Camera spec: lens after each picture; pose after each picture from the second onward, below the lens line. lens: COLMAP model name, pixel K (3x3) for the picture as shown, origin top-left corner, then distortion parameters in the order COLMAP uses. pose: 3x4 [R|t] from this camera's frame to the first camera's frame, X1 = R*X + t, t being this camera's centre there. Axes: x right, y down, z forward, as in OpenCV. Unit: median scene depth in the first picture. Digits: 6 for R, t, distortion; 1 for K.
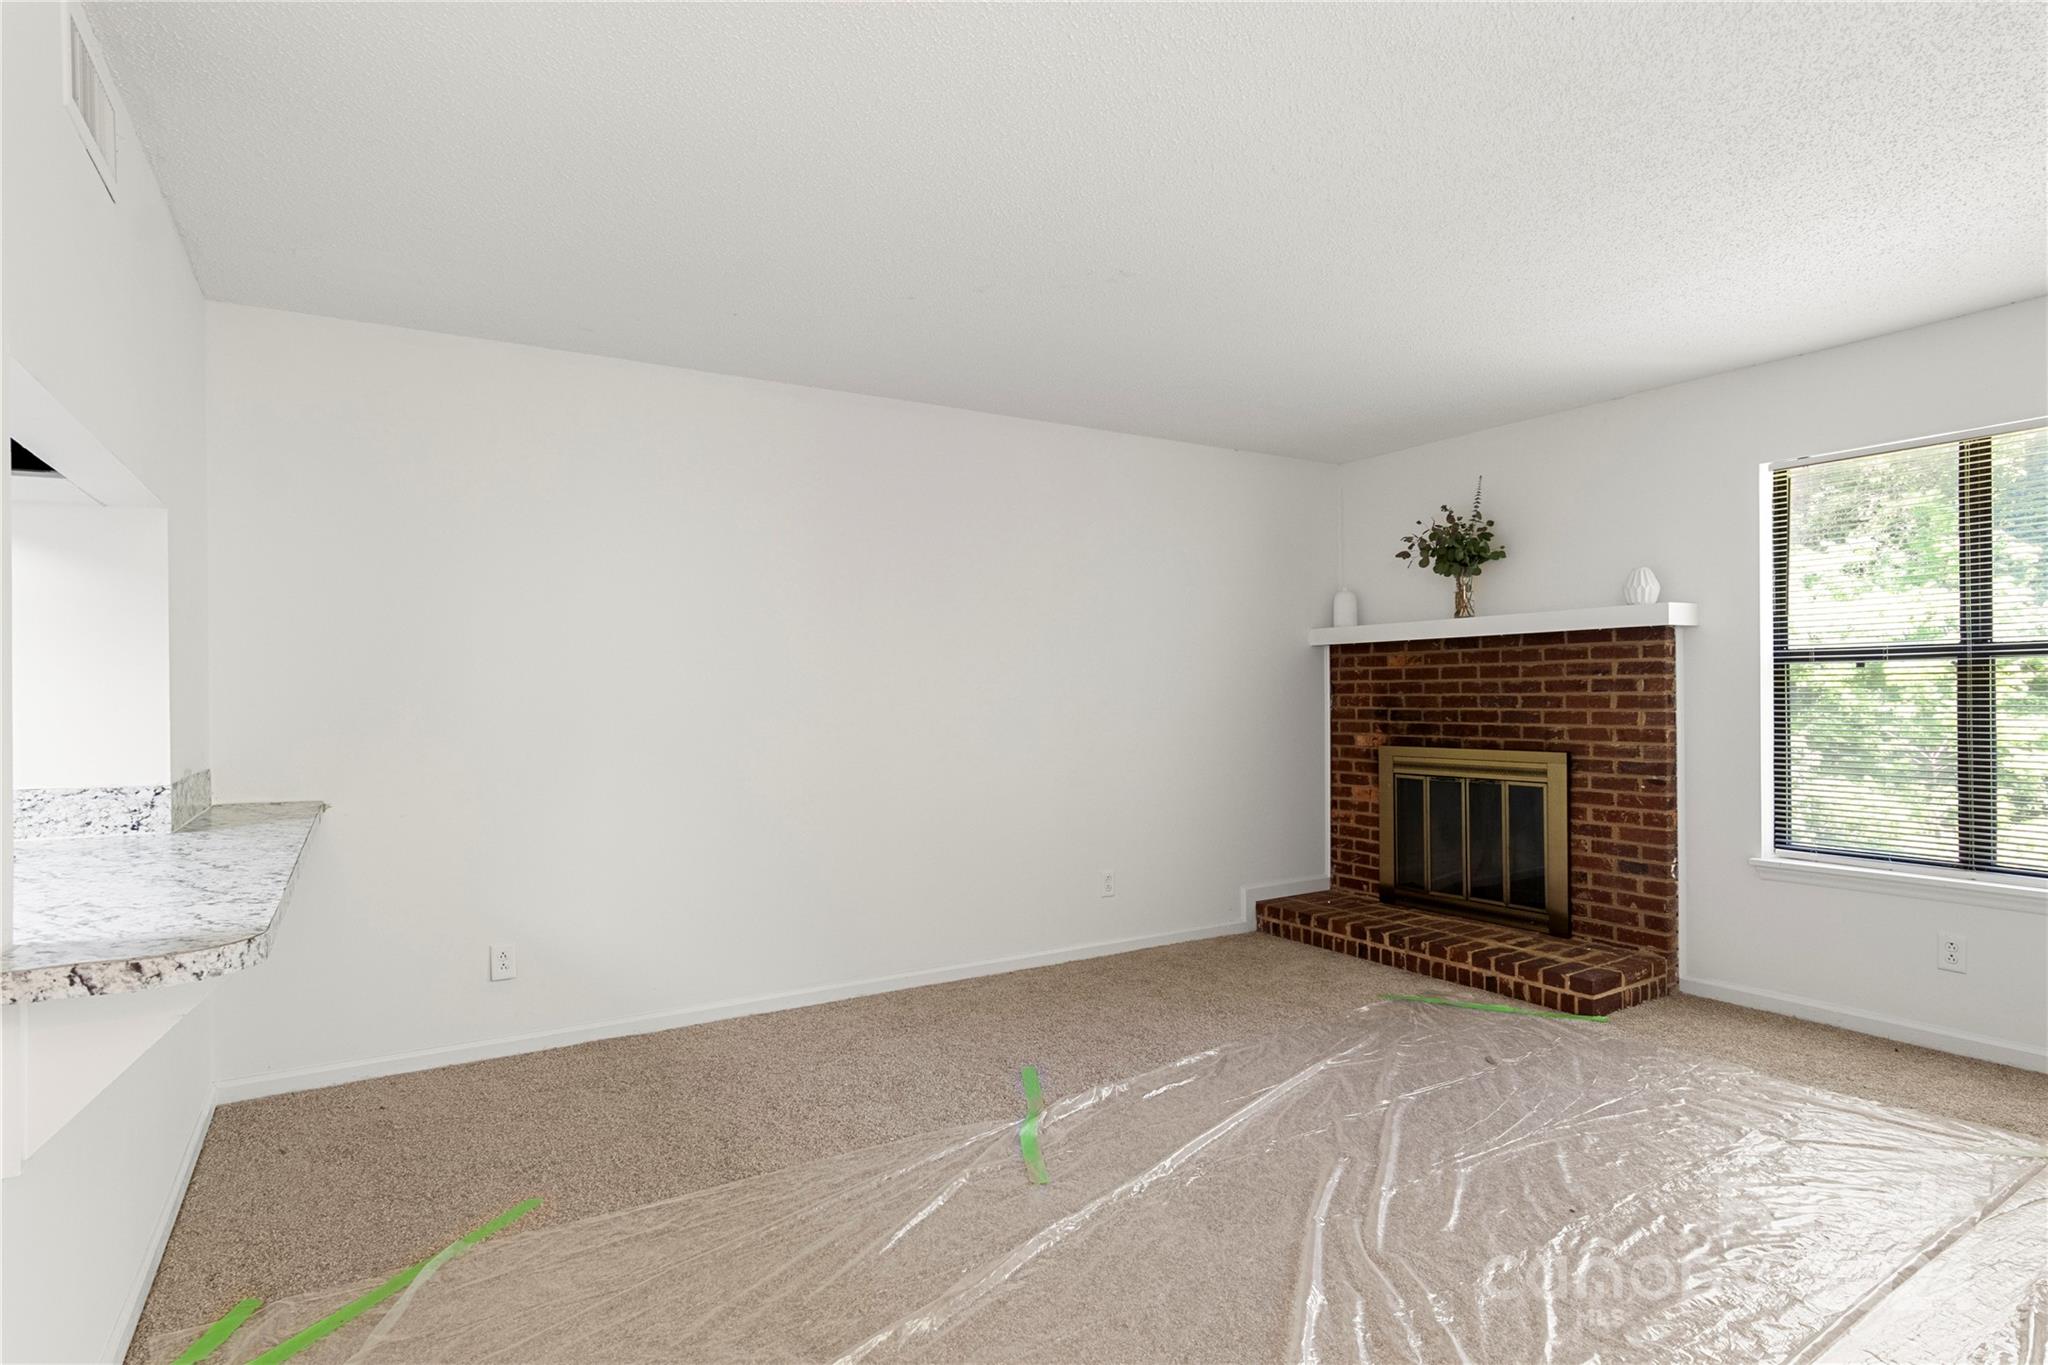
lens RADIAL K [[1026.2, 0, 1014.5], [0, 1026.2, 697.5], [0, 0, 1]] dist [0.007187, 0.000675]
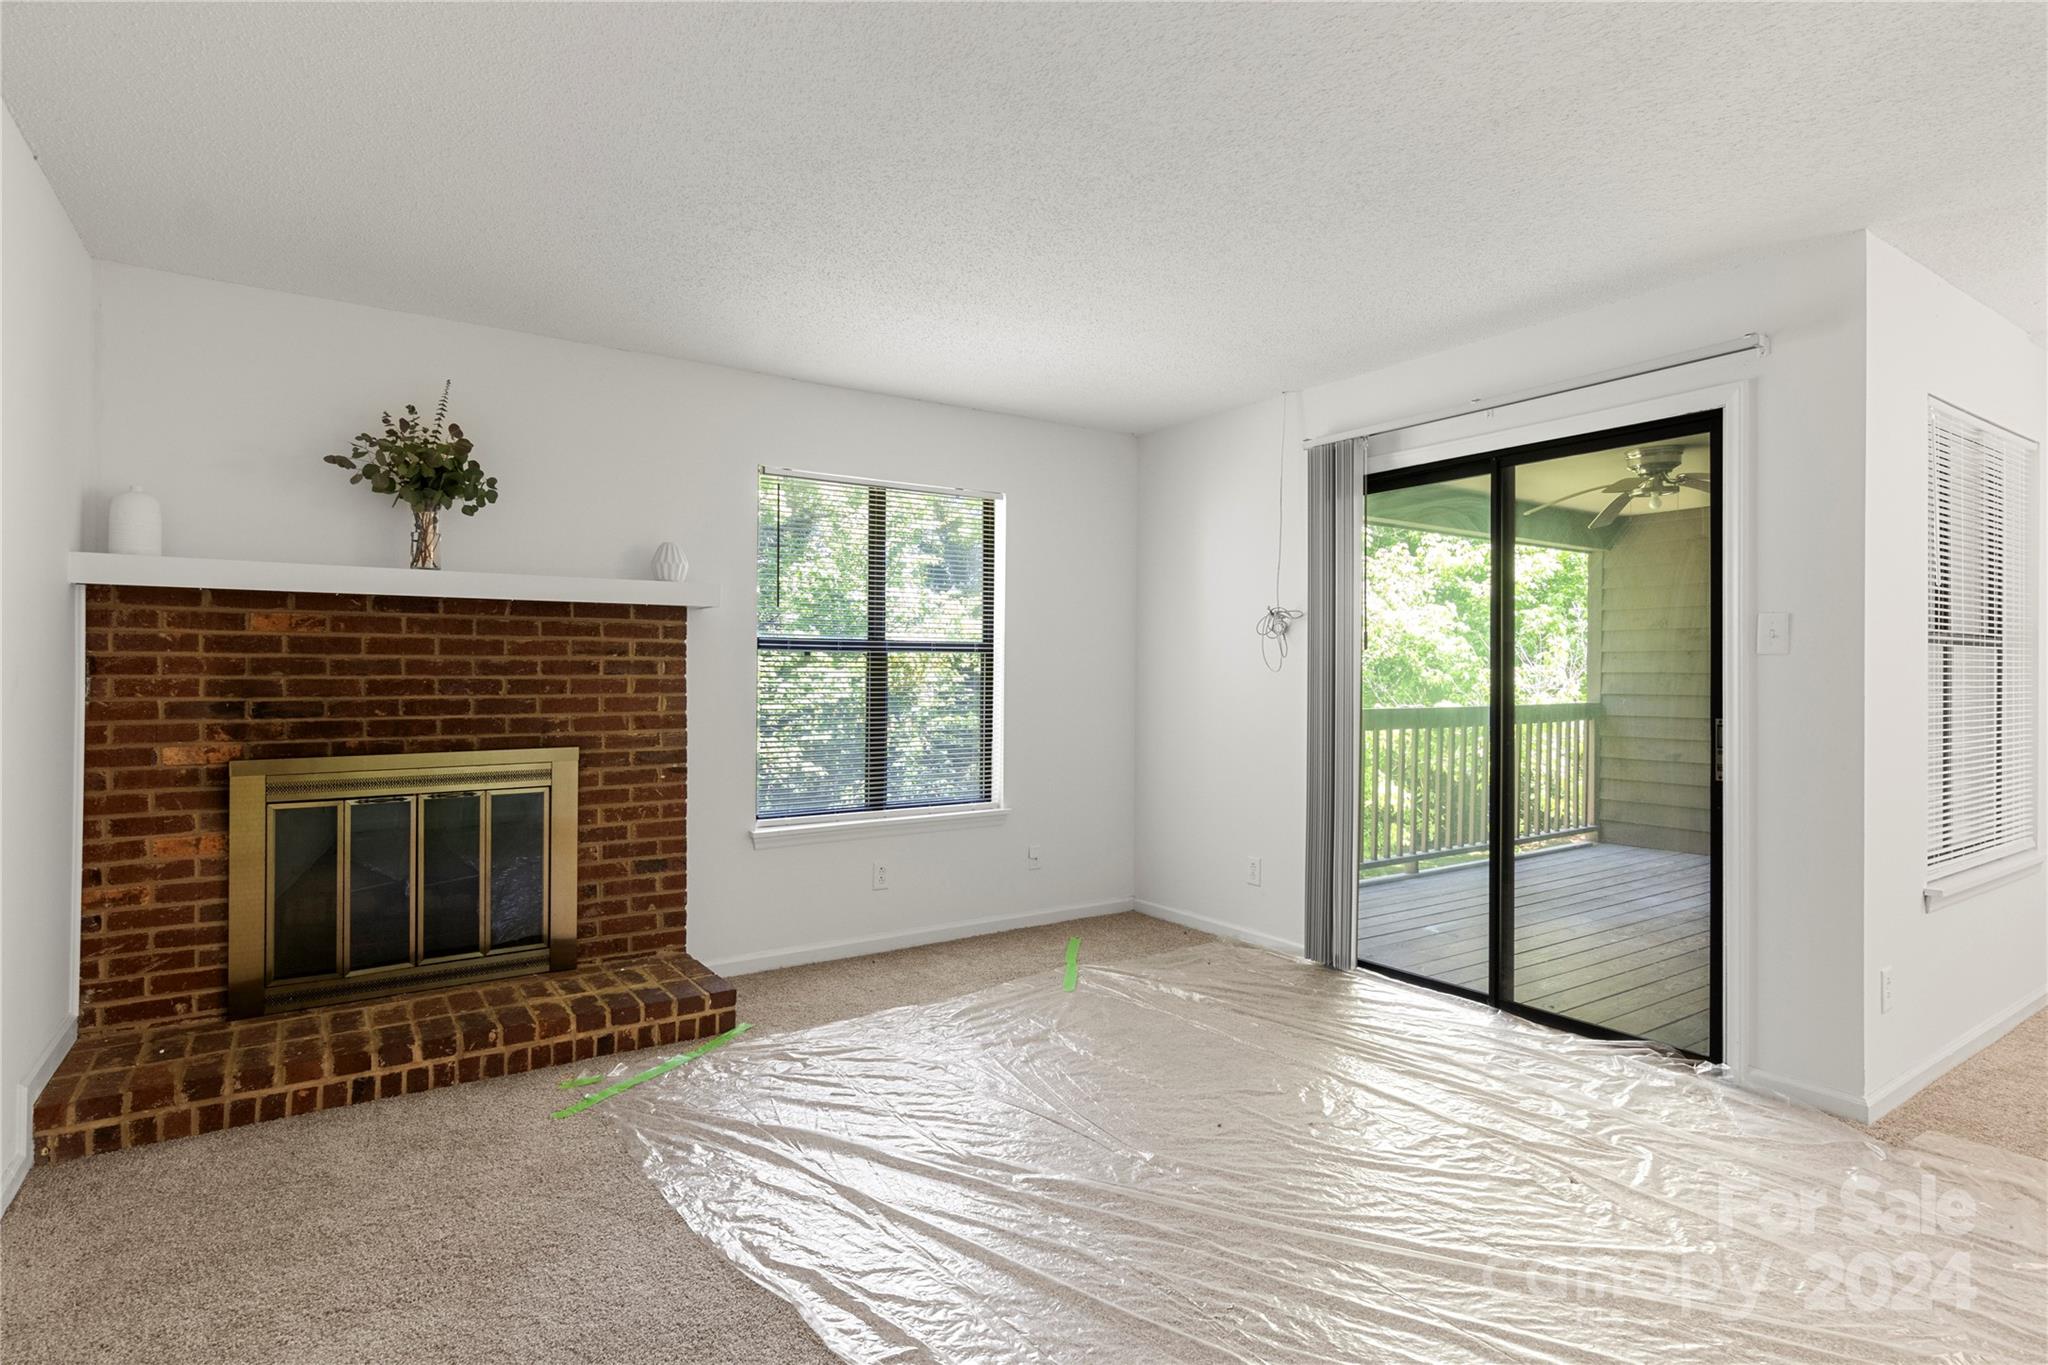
lens RADIAL K [[1026.2, 0, 1014.1], [0, 1026.2, 671.2], [0, 0, 1]] dist [0.007187, 0.000675]
pose [[-0.019168, 0.016309, 0.999683, -0.293705], [0.004633, 0.999858, -0.016223, 0.006739], [-0.999806, 0.004321, -0.019241, 0.622668]]
